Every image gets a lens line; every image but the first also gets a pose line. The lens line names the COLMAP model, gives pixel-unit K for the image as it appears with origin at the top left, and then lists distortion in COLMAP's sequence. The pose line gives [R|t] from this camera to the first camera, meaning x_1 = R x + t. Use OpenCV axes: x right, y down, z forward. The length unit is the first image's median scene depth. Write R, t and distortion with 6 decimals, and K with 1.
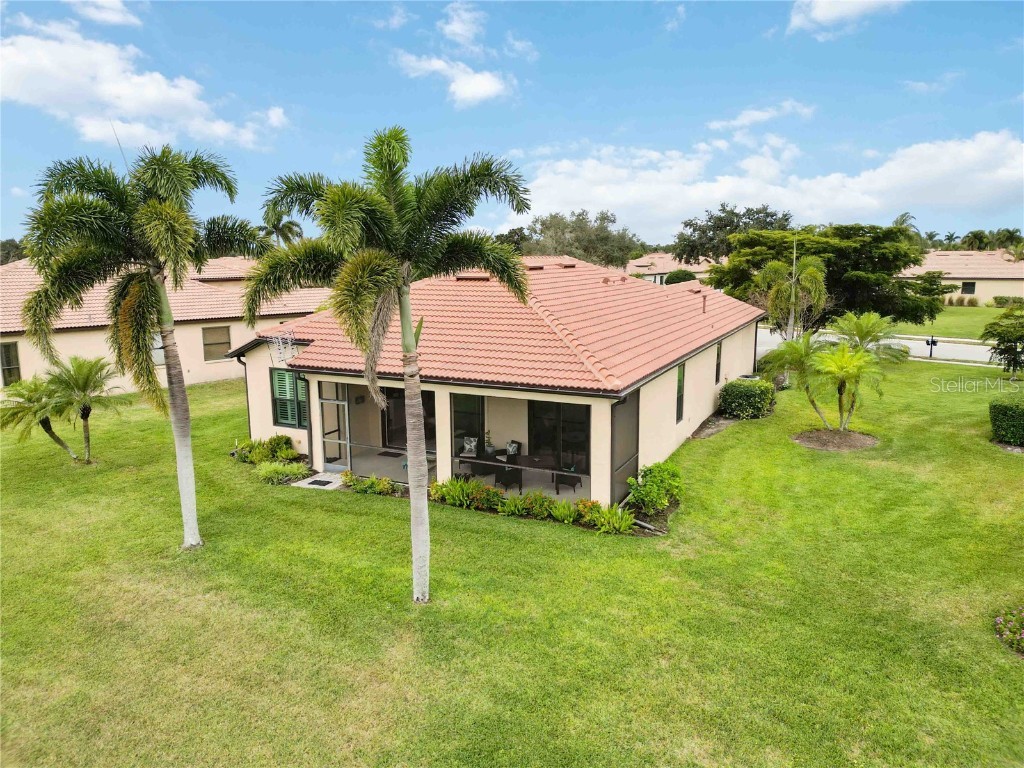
lens RADIAL K [[721.9, 0, 512.0], [0, 721.9, 384.0], [0, 0, 1]] dist [0.073658, -0.078840]
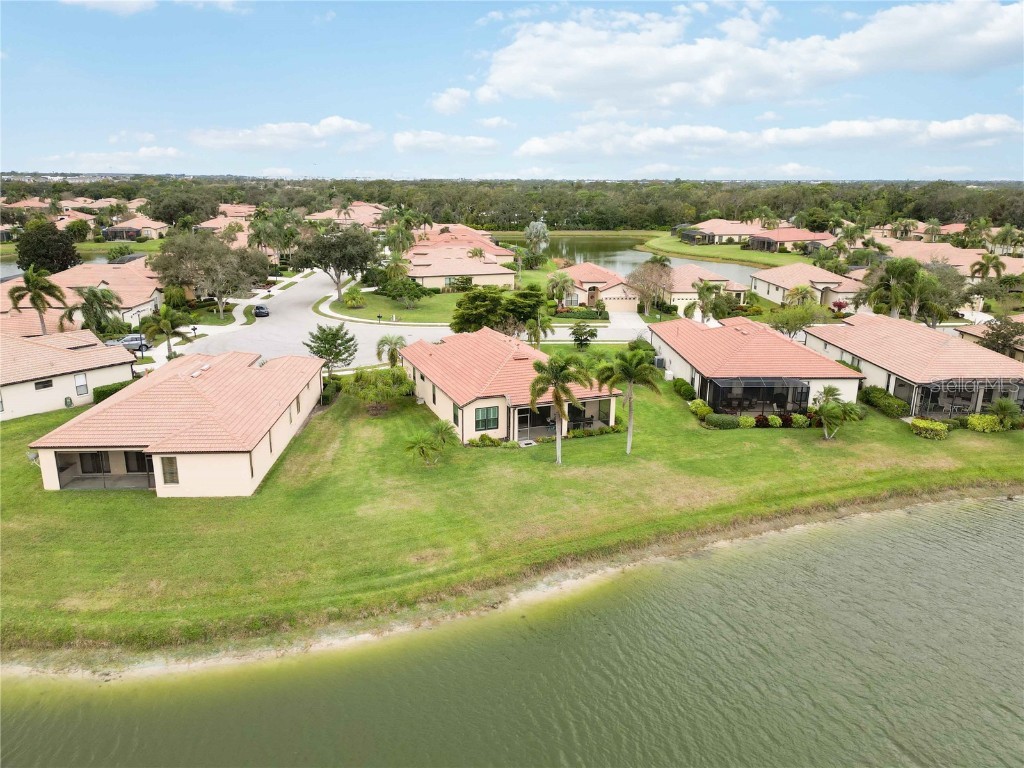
lens RADIAL K [[750.2, 0, 512.0], [0, 750.2, 384.0], [0, 0, 1]] dist [0.086801, -0.120539]
pose [[0.660828, -0.185528, 0.727245, -2.411266], [0.119722, 0.982616, 0.141888, -0.521699], [-0.740927, -0.006697, 0.671552, -0.923611]]
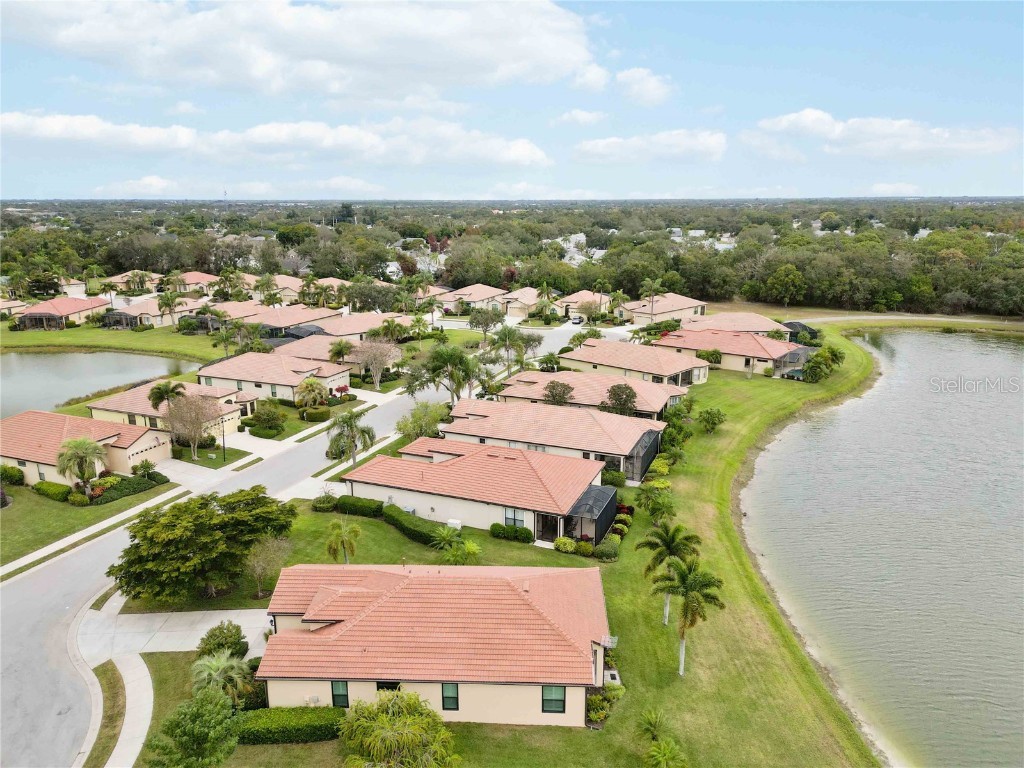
lens RADIAL K [[721.9, 0, 512.0], [0, 721.9, 384.0], [0, 0, 1]] dist [0.073658, -0.078840]
pose [[-0.402311, -0.218903, 0.888948, -2.099072], [0.170757, 0.936012, 0.307772, -1.597011], [-0.899438, 0.275614, -0.339188, 1.884613]]
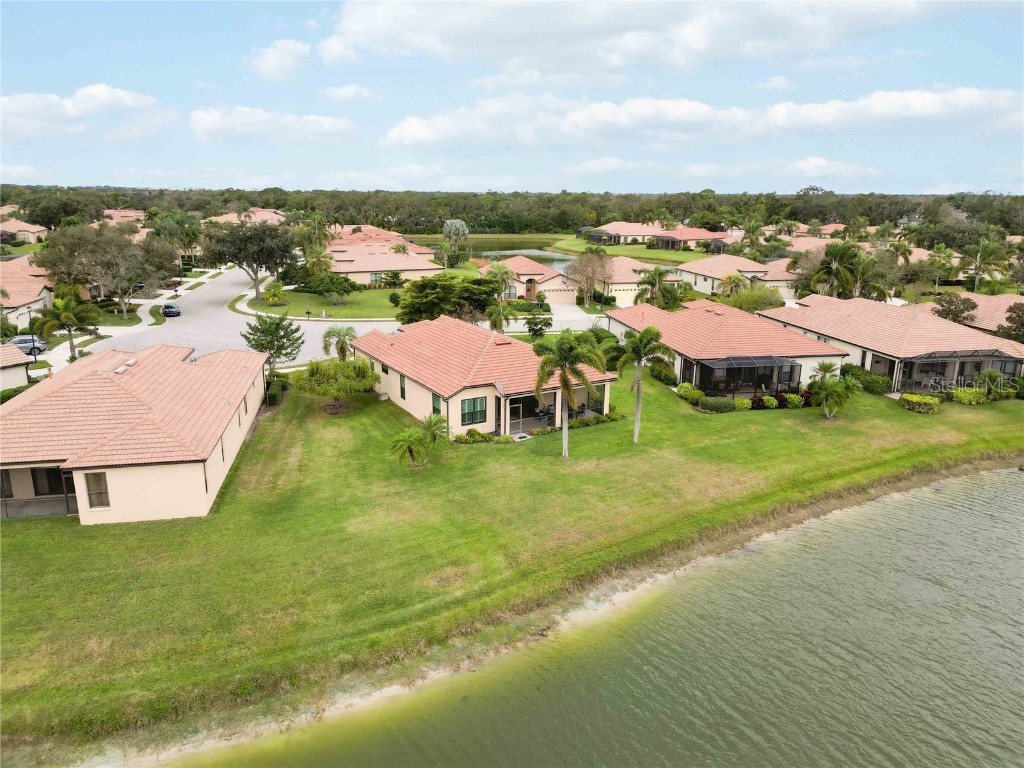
lens RADIAL K [[721.9, 0, 512.0], [0, 721.9, 384.0], [0, 0, 1]] dist [0.073658, -0.078840]
pose [[0.544331, -0.202612, 0.814035, -2.290899], [0.135558, 0.978885, 0.152997, -0.434580], [-0.827845, 0.027068, 0.560303, -0.371784]]
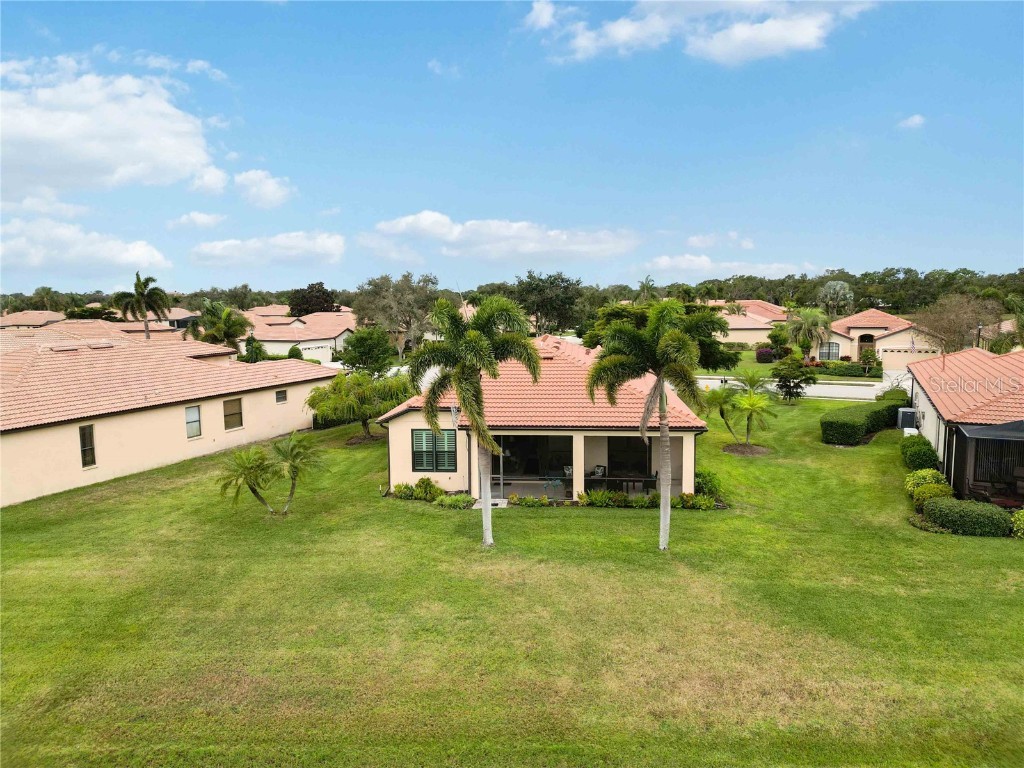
lens RADIAL K [[721.9, 0, 512.0], [0, 721.9, 384.0], [0, 0, 1]] dist [0.073658, -0.078840]
pose [[0.931206, -0.047937, 0.361326, -0.743163], [0.068731, 0.996624, -0.044912, -0.038327], [-0.357953, 0.066656, 0.931357, -0.384882]]
